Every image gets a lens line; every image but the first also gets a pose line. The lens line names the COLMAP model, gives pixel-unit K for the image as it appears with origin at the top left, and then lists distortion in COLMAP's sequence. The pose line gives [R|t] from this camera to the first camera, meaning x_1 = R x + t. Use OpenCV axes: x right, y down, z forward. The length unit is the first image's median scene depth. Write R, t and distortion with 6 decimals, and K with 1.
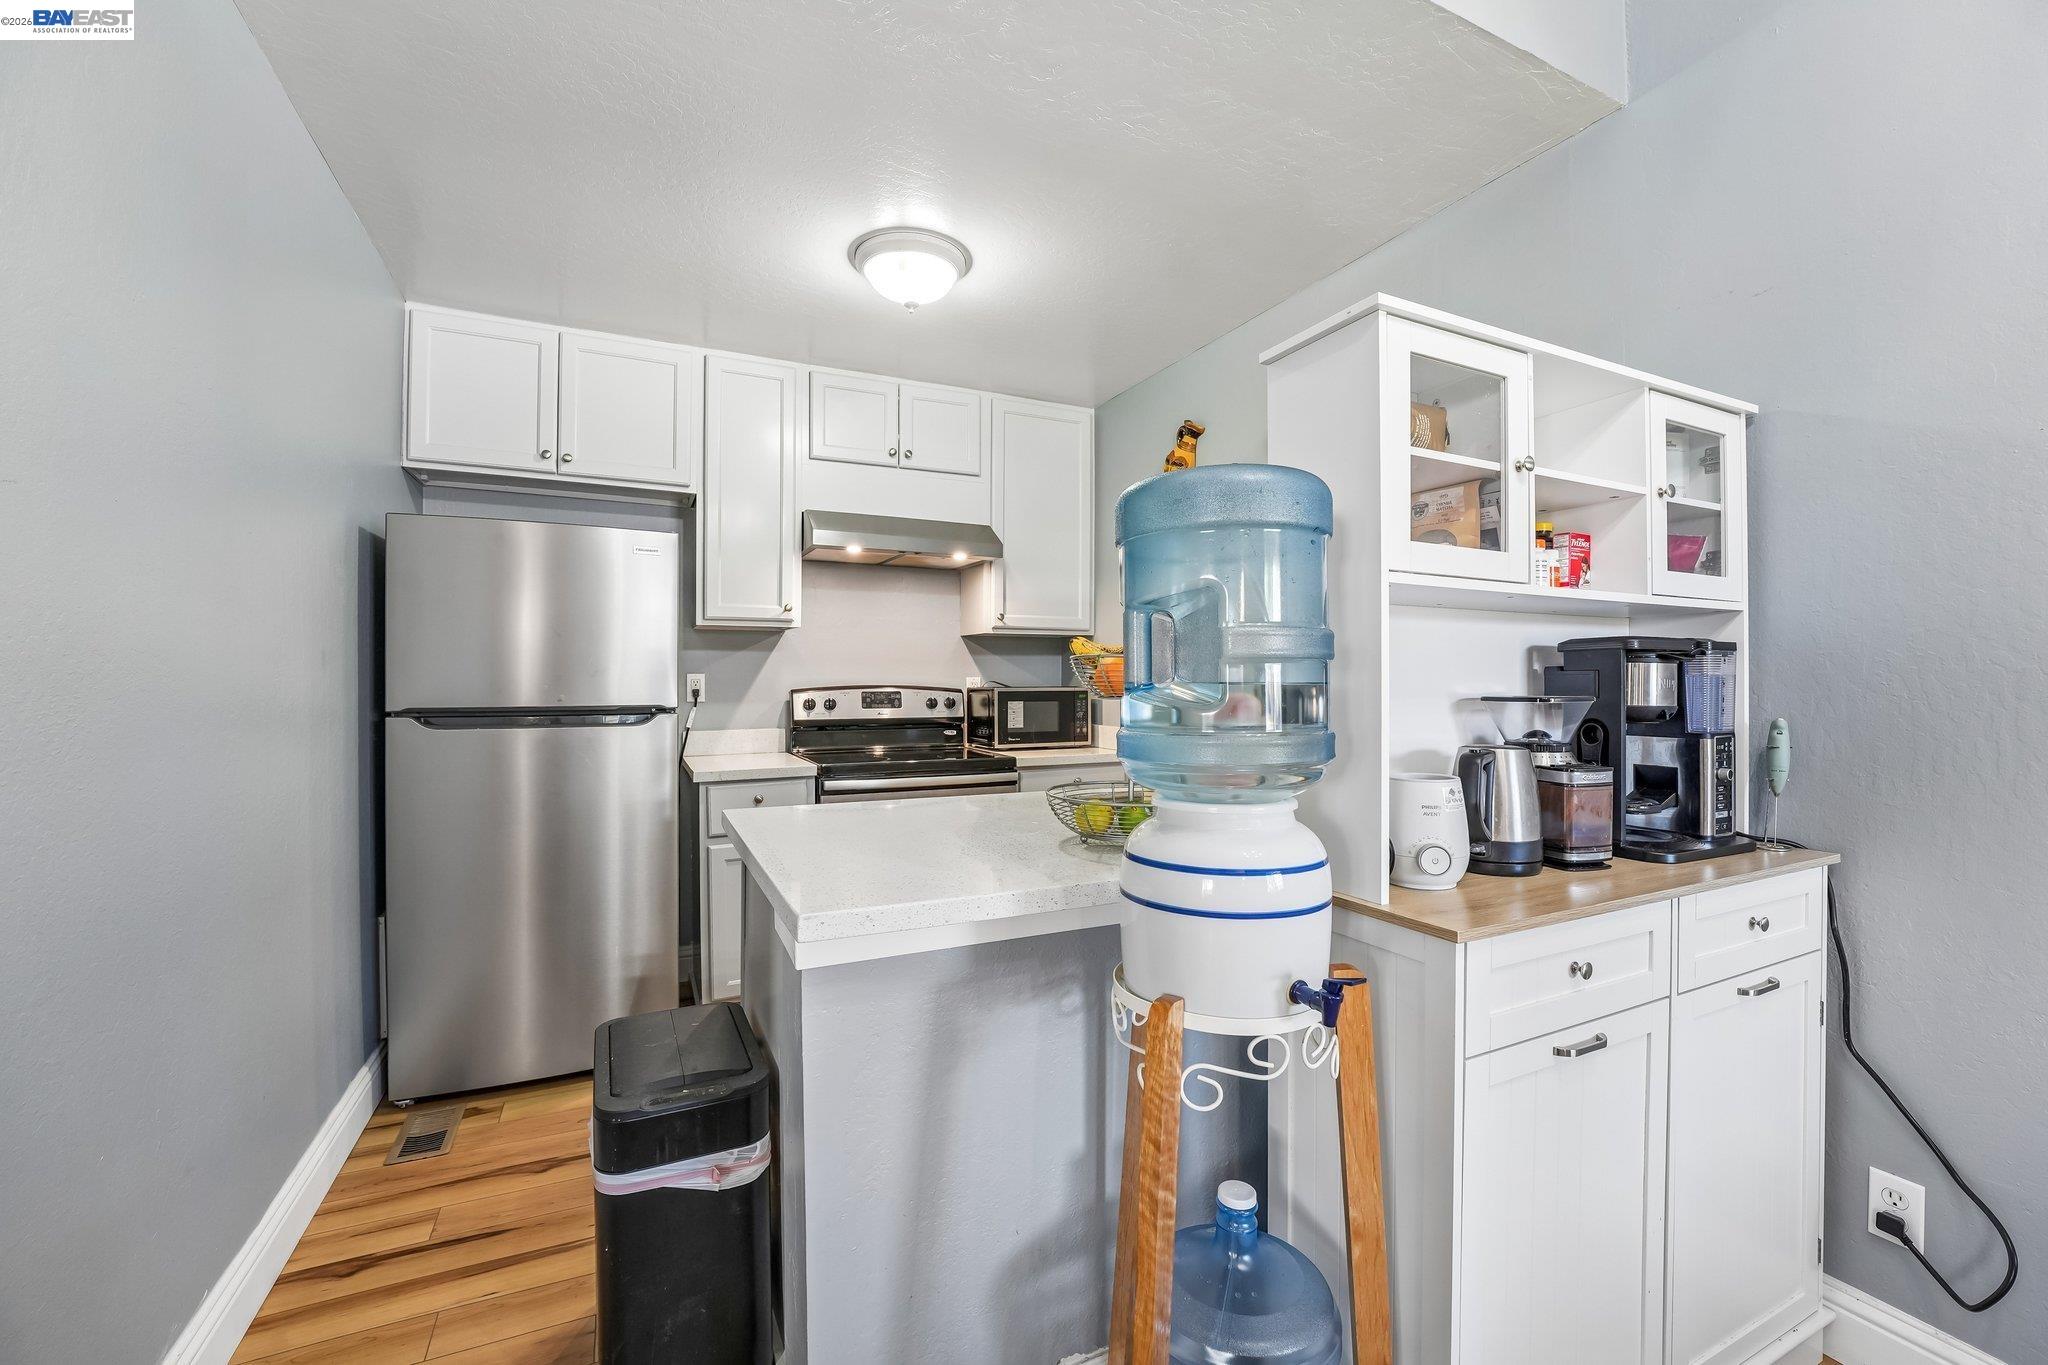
lens RADIAL K [[836.2, 0, 1020.4], [0, 836.2, 680.0], [0, 0, 1]] dist [-0.030430, 0.003675]
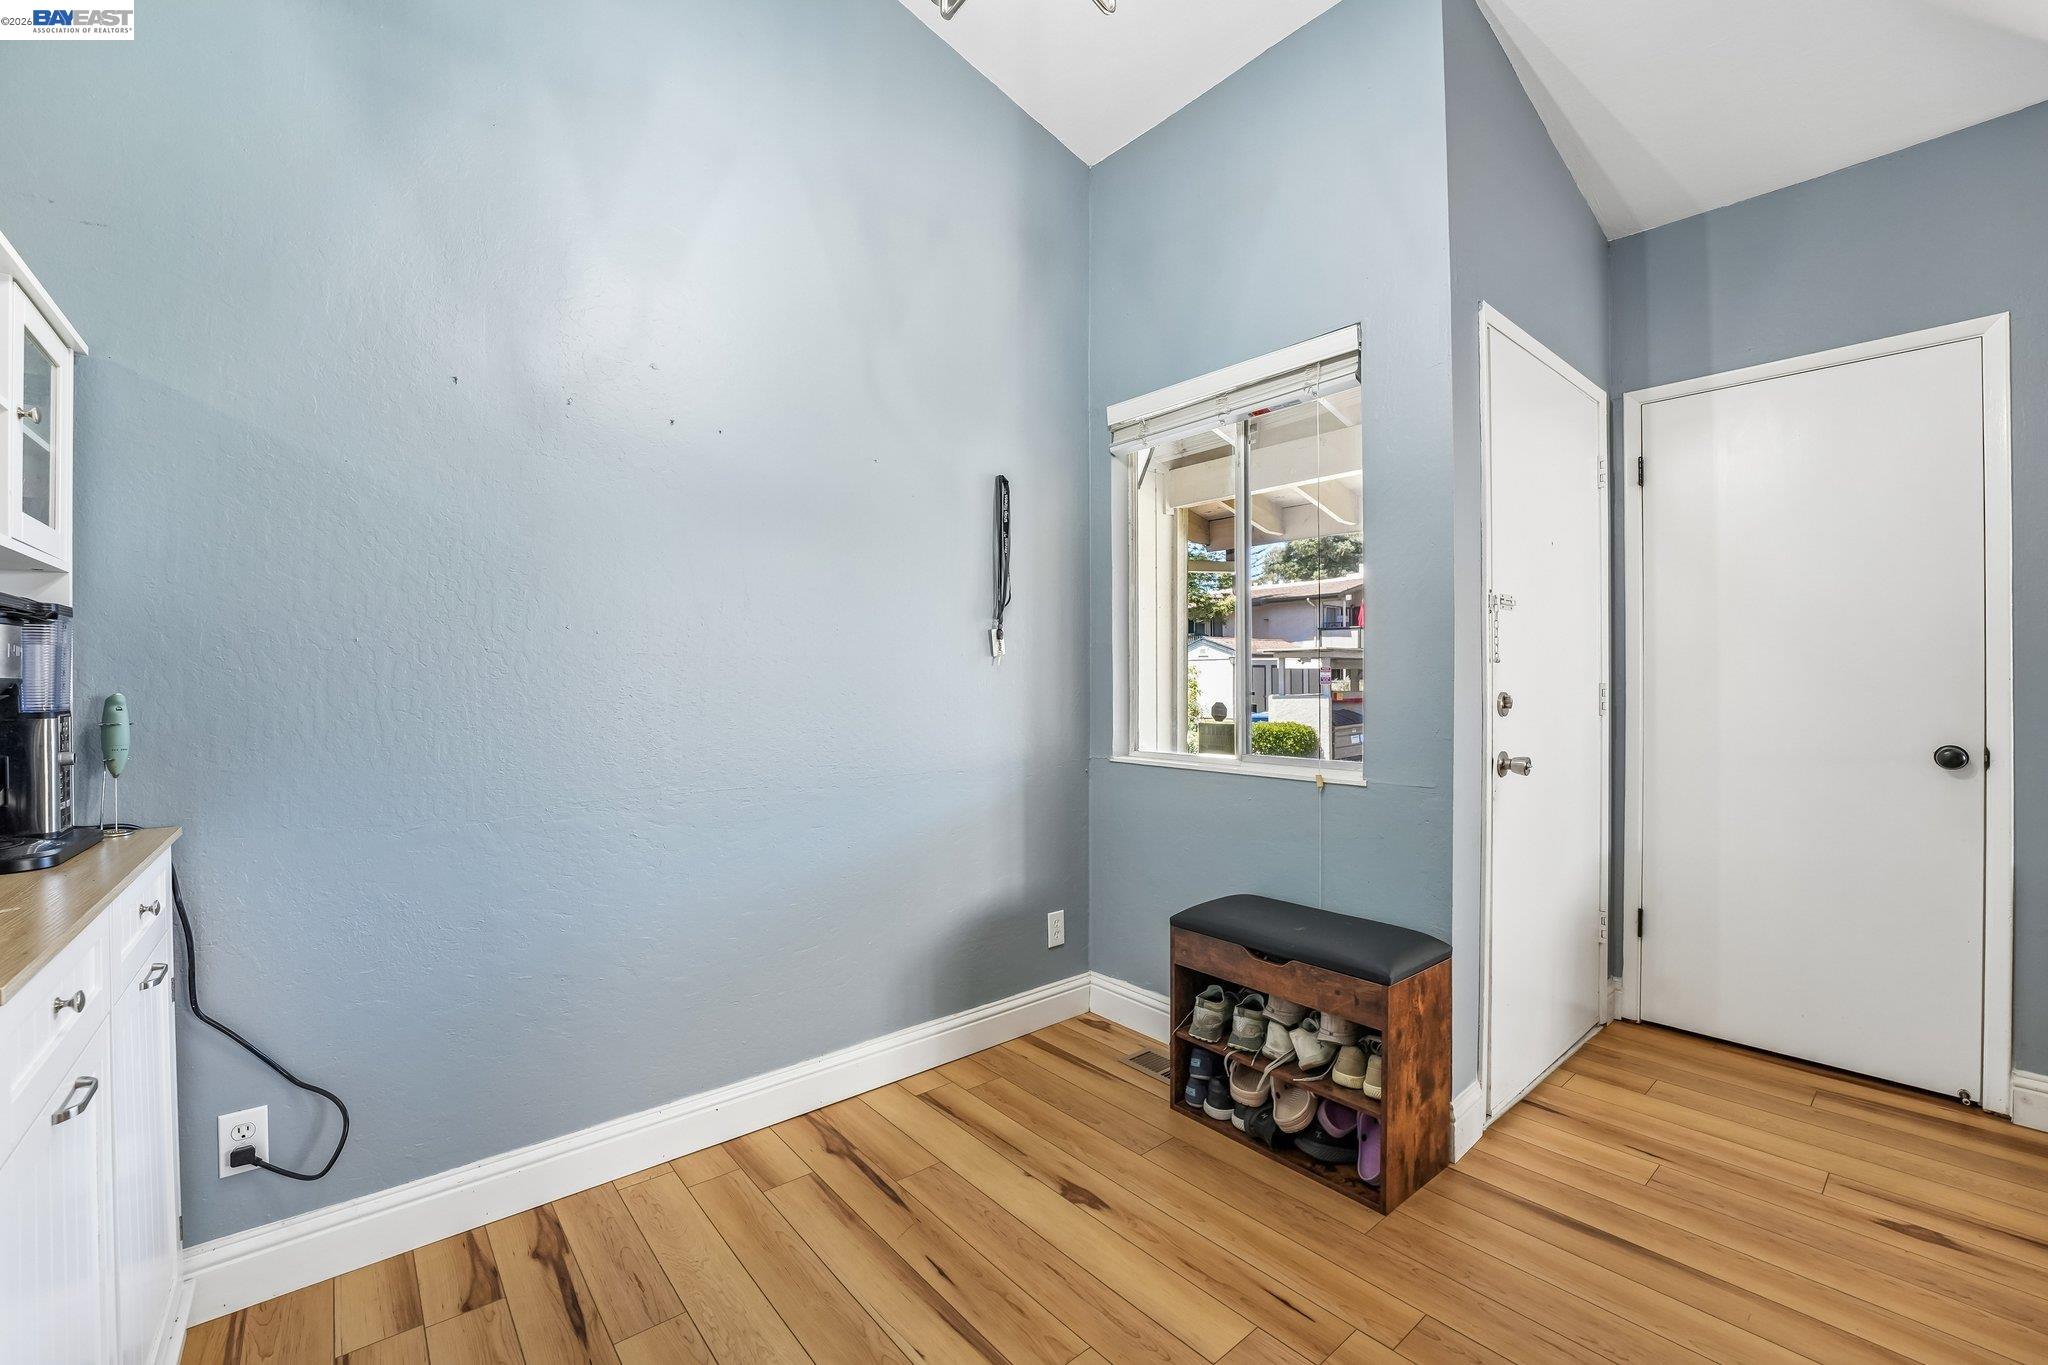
lens RADIAL K [[836.2, 0, 1030.4], [0, 836.2, 681.7], [0, 0, 1]] dist [-0.030430, 0.003675]
pose [[-0.254155, -0.001833, 0.967162, -0.099095], [-0.001880, 0.999997, 0.001401, 0.013416], [-0.967162, -0.001462, -0.254158, 0.101265]]
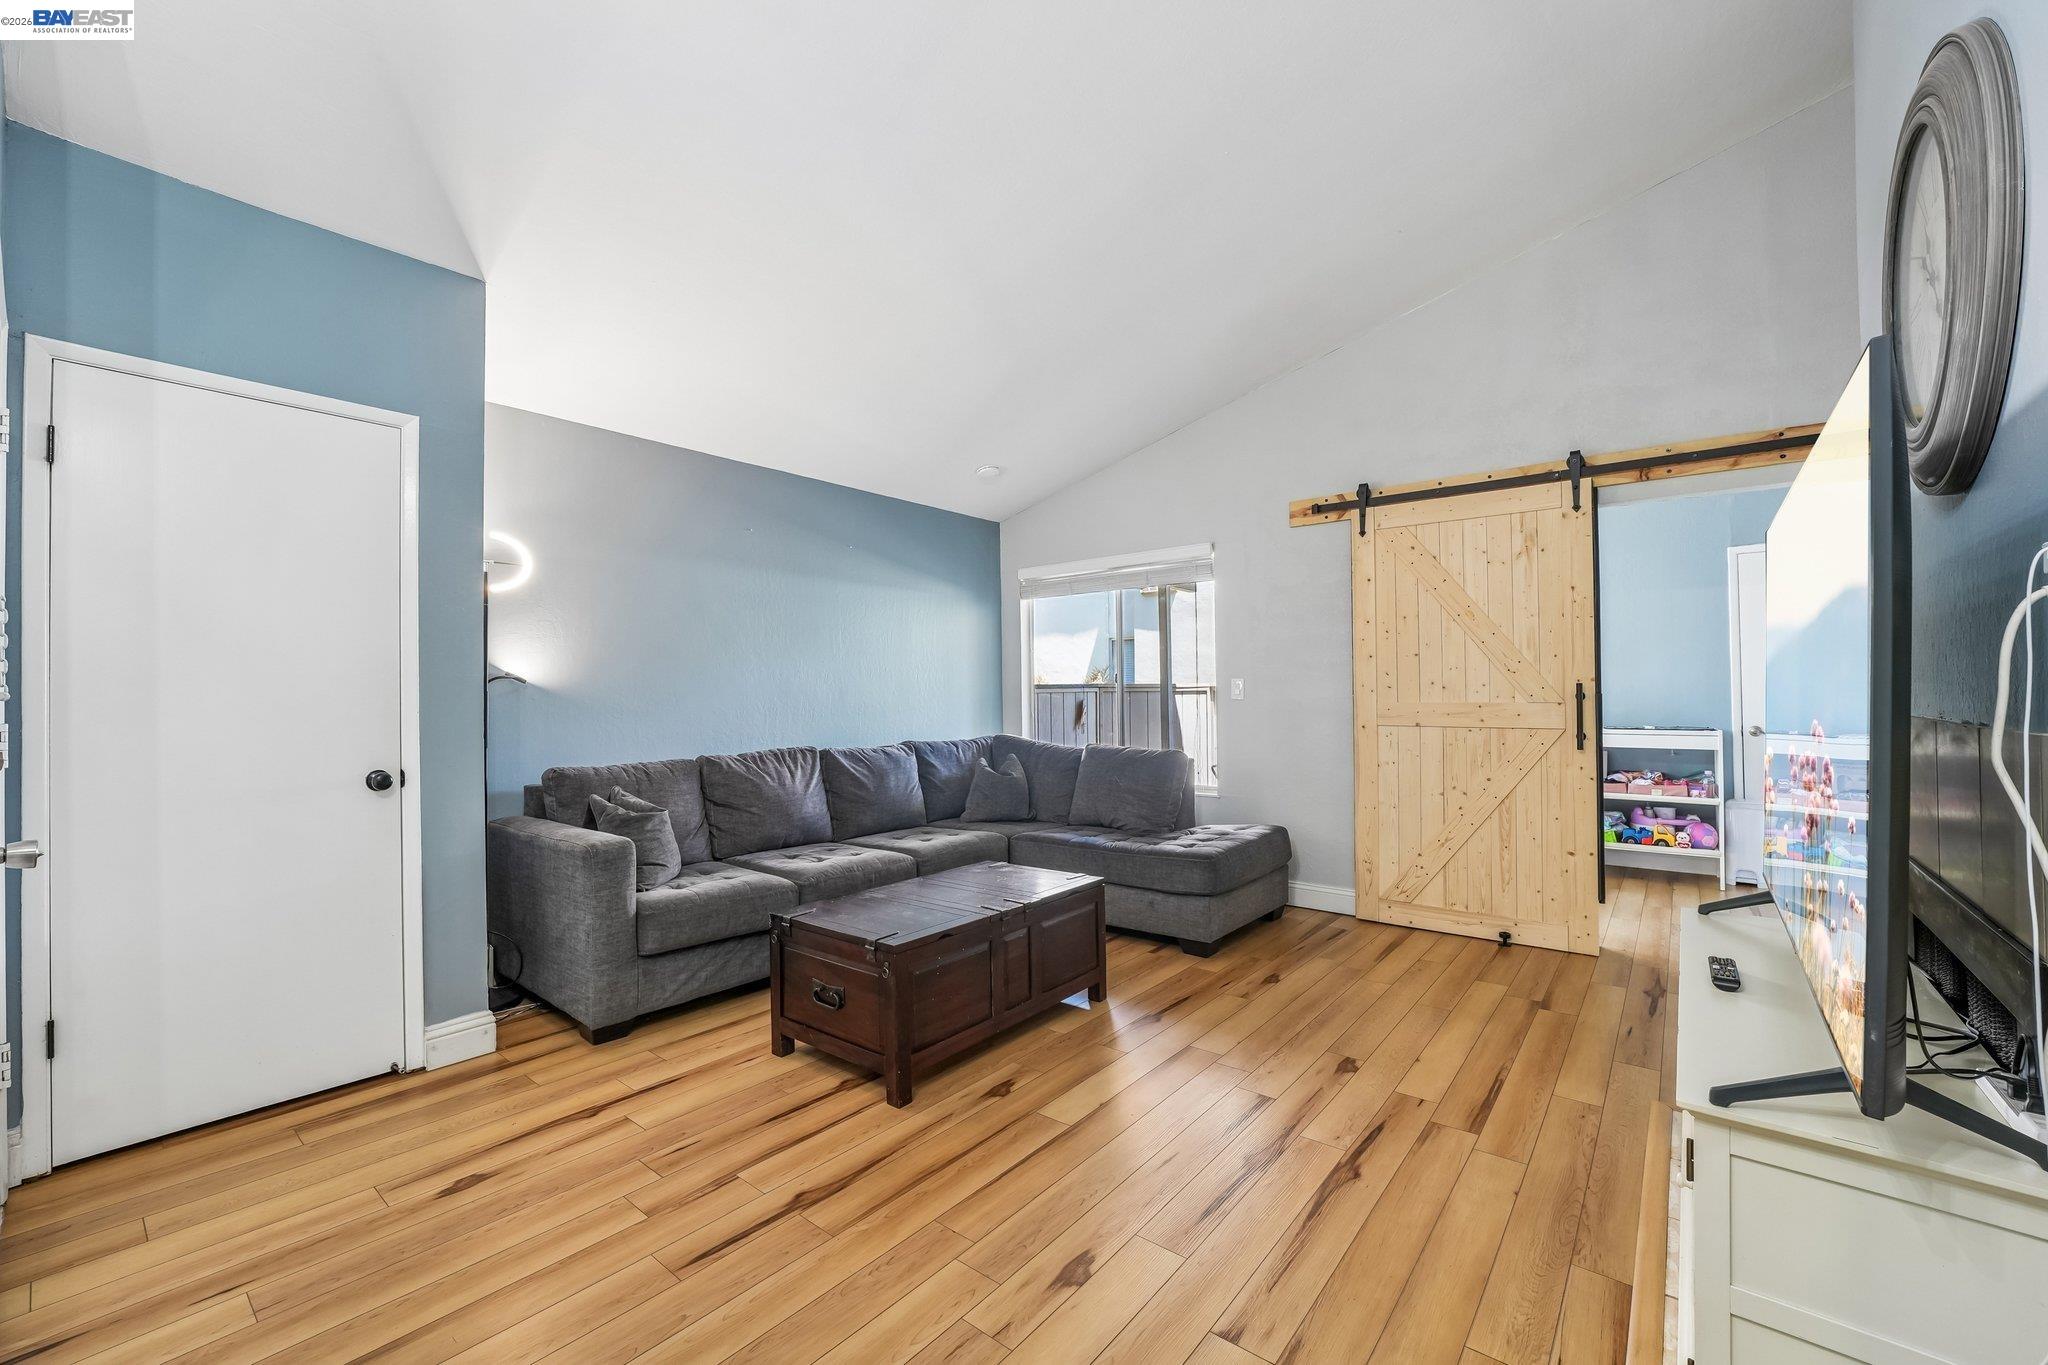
lens RADIAL K [[836.2, 0, 1004.9], [0, 836.2, 676.4], [0, 0, 1]] dist [-0.030430, 0.003675]
pose [[-0.908768, -0.004504, -0.417278, 0.135406], [0.007011, 0.999636, -0.026058, 0.000372], [0.417243, -0.026606, -0.908405, 0.164176]]
